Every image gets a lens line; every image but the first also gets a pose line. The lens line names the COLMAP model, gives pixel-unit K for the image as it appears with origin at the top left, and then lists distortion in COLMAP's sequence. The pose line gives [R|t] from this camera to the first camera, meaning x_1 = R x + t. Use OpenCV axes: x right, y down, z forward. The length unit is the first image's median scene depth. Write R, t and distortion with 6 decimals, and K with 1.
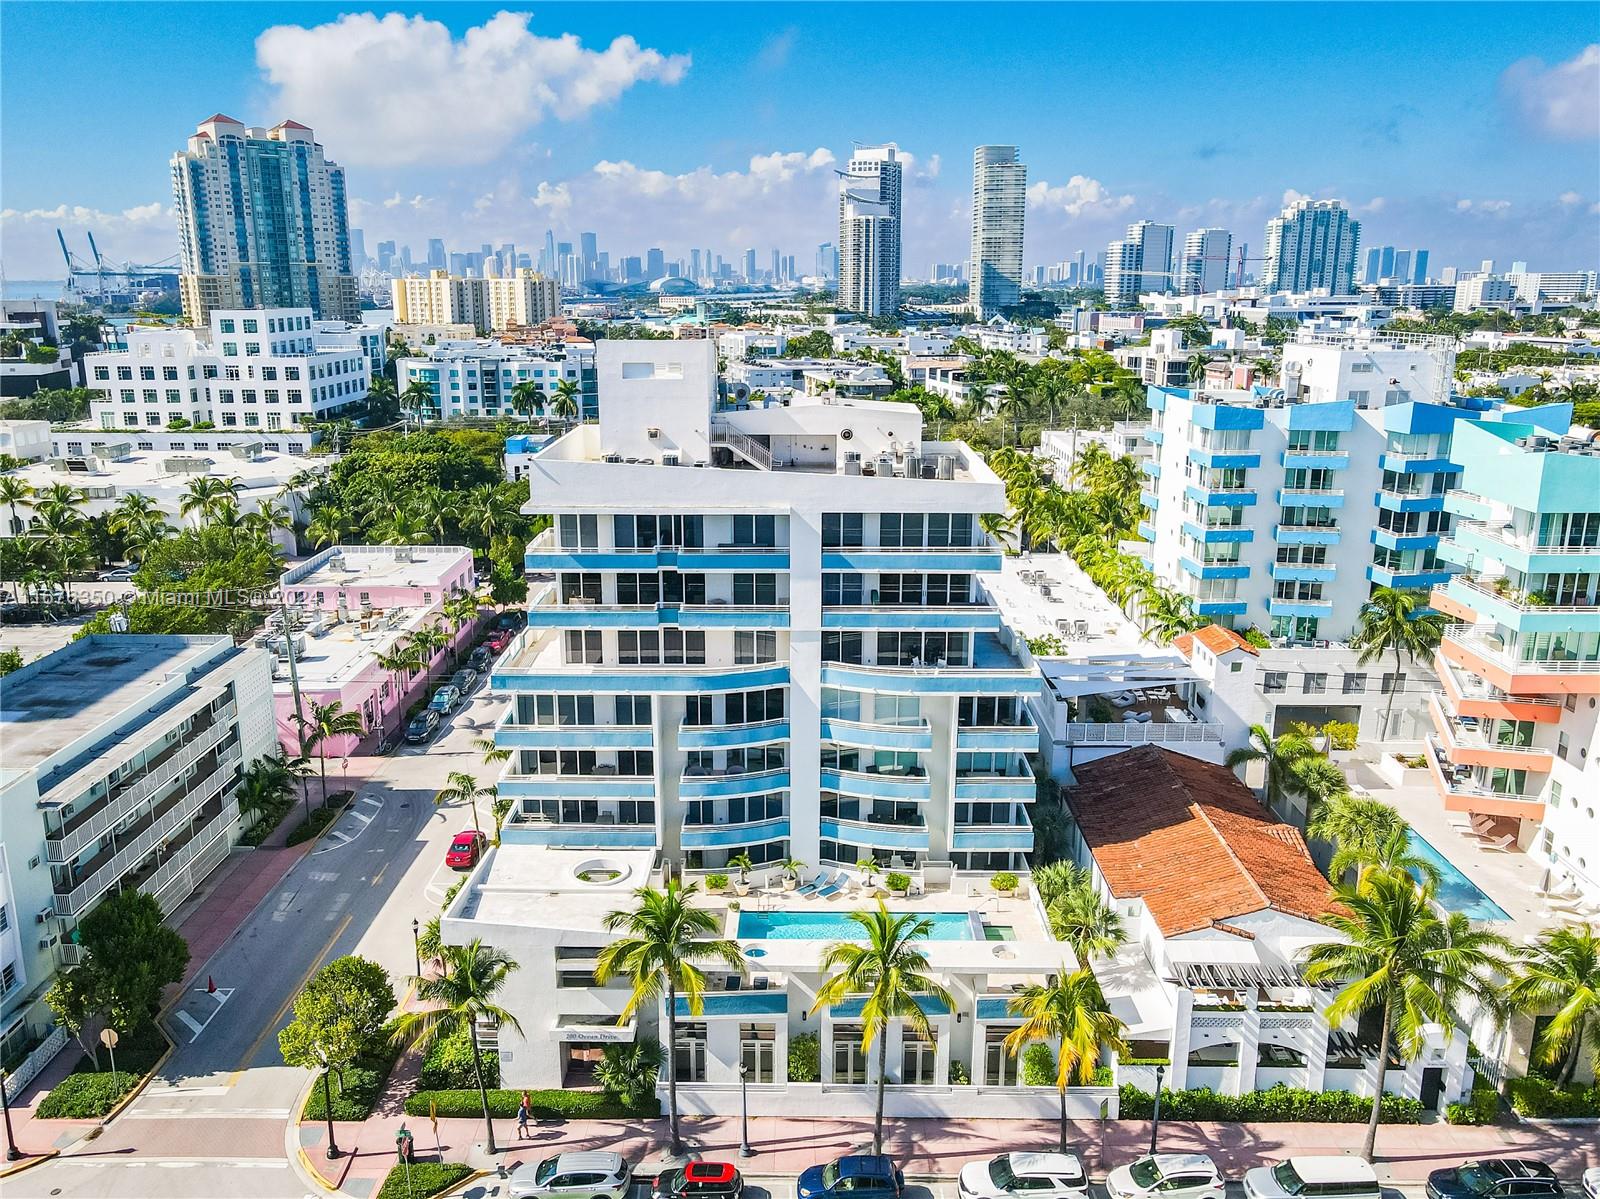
lens RADIAL K [[1200.3, 0, 803.0], [0, 1200.3, 586.5], [0, 0, 1]] dist [0.001241, 0.027202]
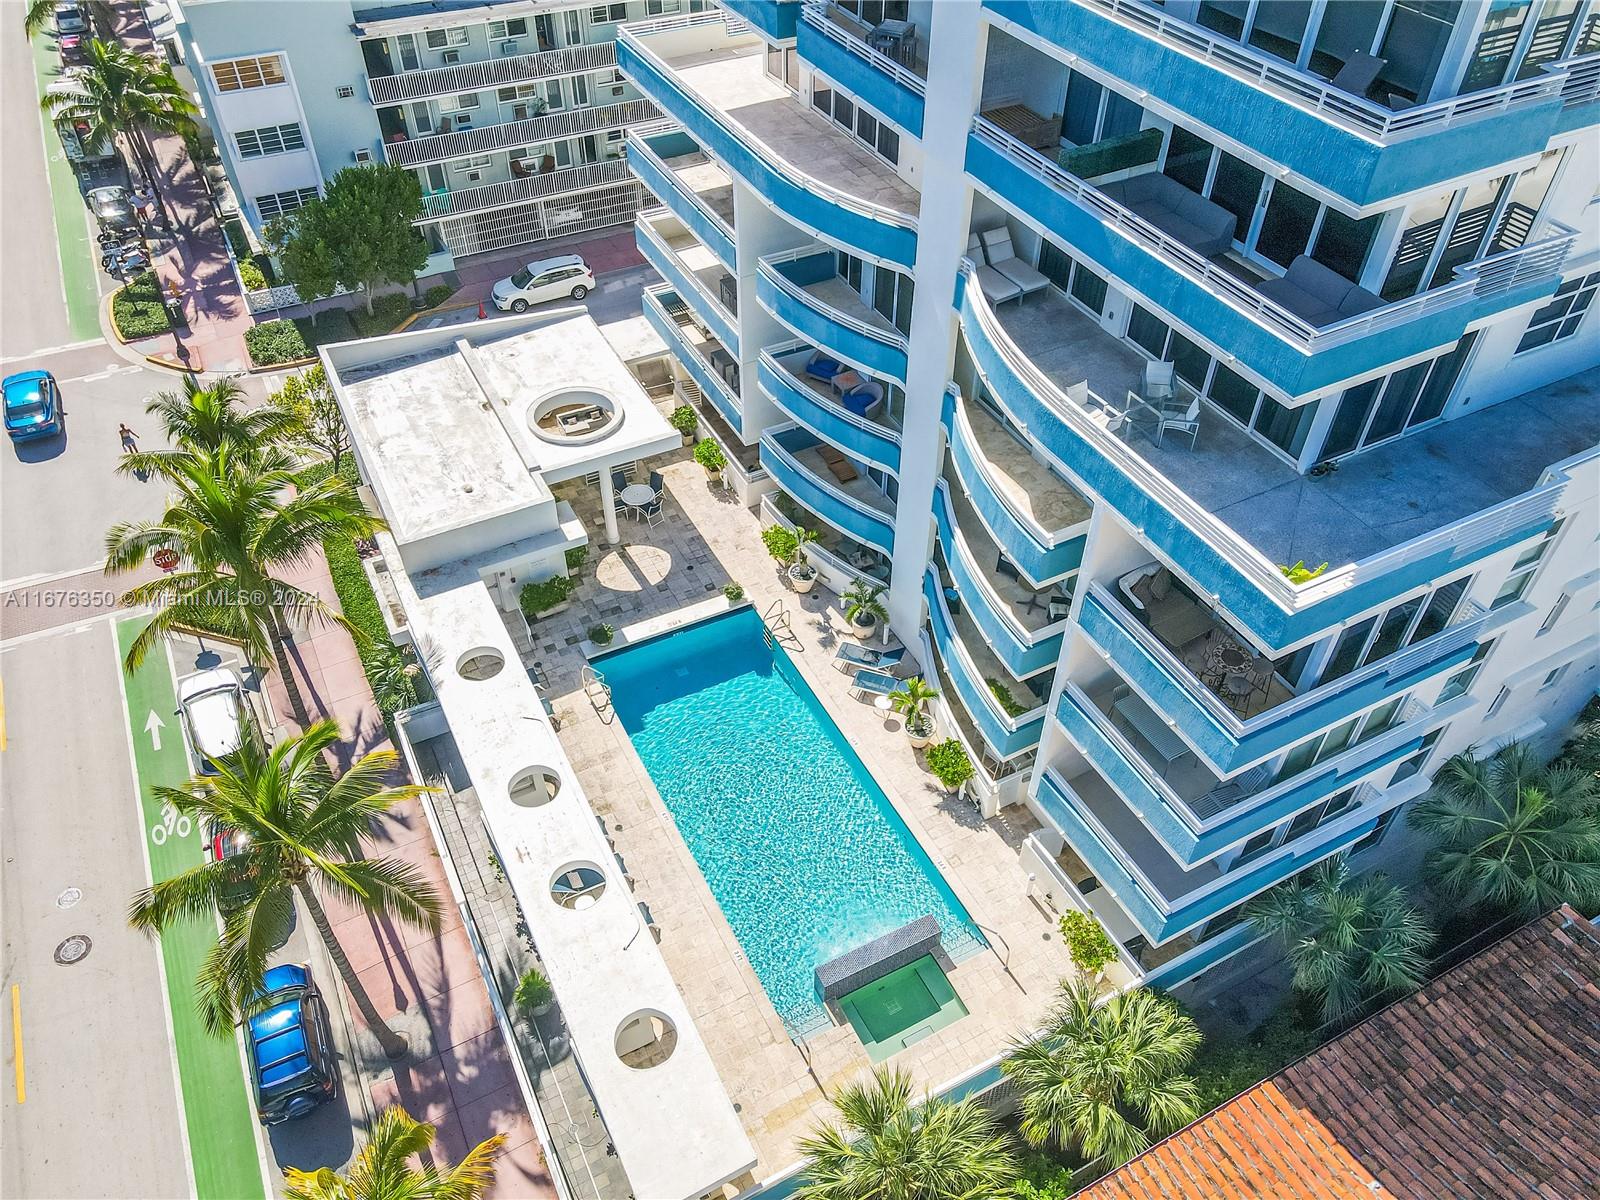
lens RADIAL K [[1180.5, 0, 812.0], [0, 1180.5, 591.3], [0, 0, 1]] dist [-0.010769, 0.045253]
pose [[0.471925, 0.606711, -0.639678, 0.036494], [-0.229074, 0.785019, 0.575560, -0.007947], [0.851358, -0.125088, 0.509452, 0.086172]]
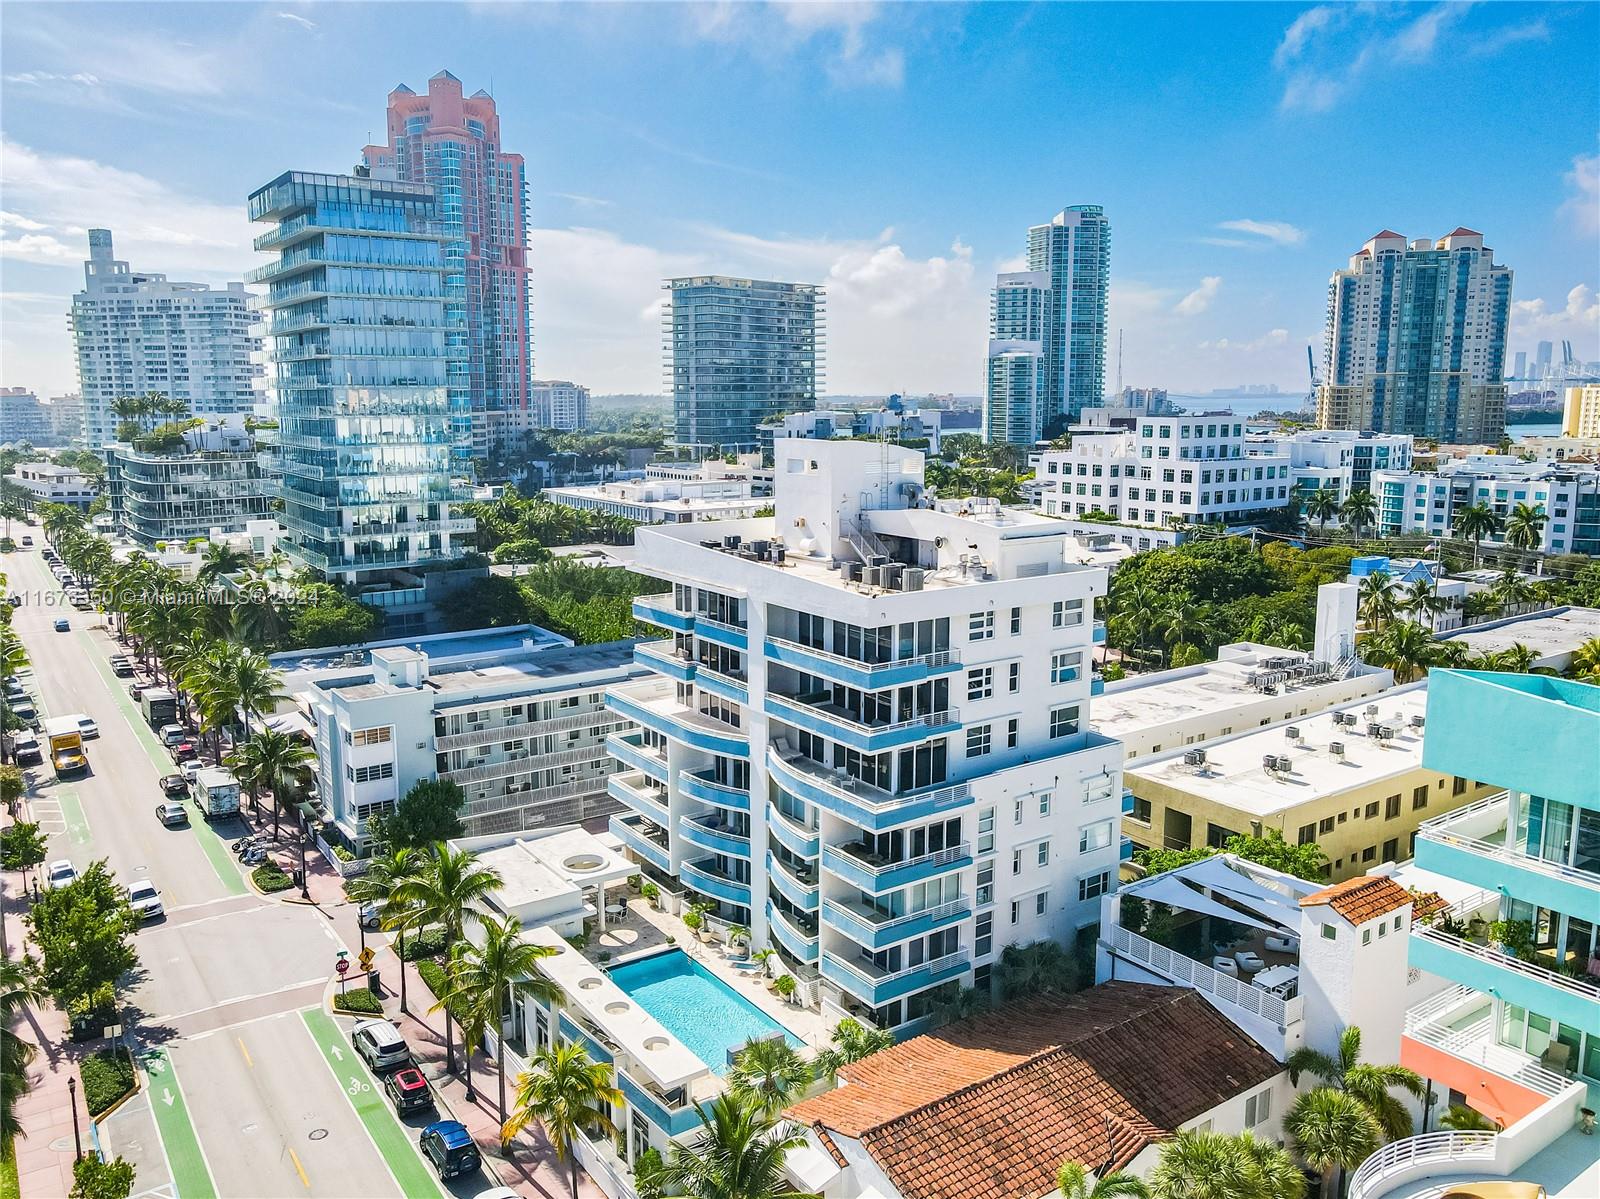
lens RADIAL K [[1217.8, 0, 790.6], [0, 1217.8, 586.6], [0, 0, 1]] dist [-0.003799, 0.033489]
pose [[0.573188, 0.128320, -0.809314, 0.100239], [-0.200783, 0.979548, 0.013108, -0.010541], [0.794444, 0.154983, 0.587230, 0.043882]]
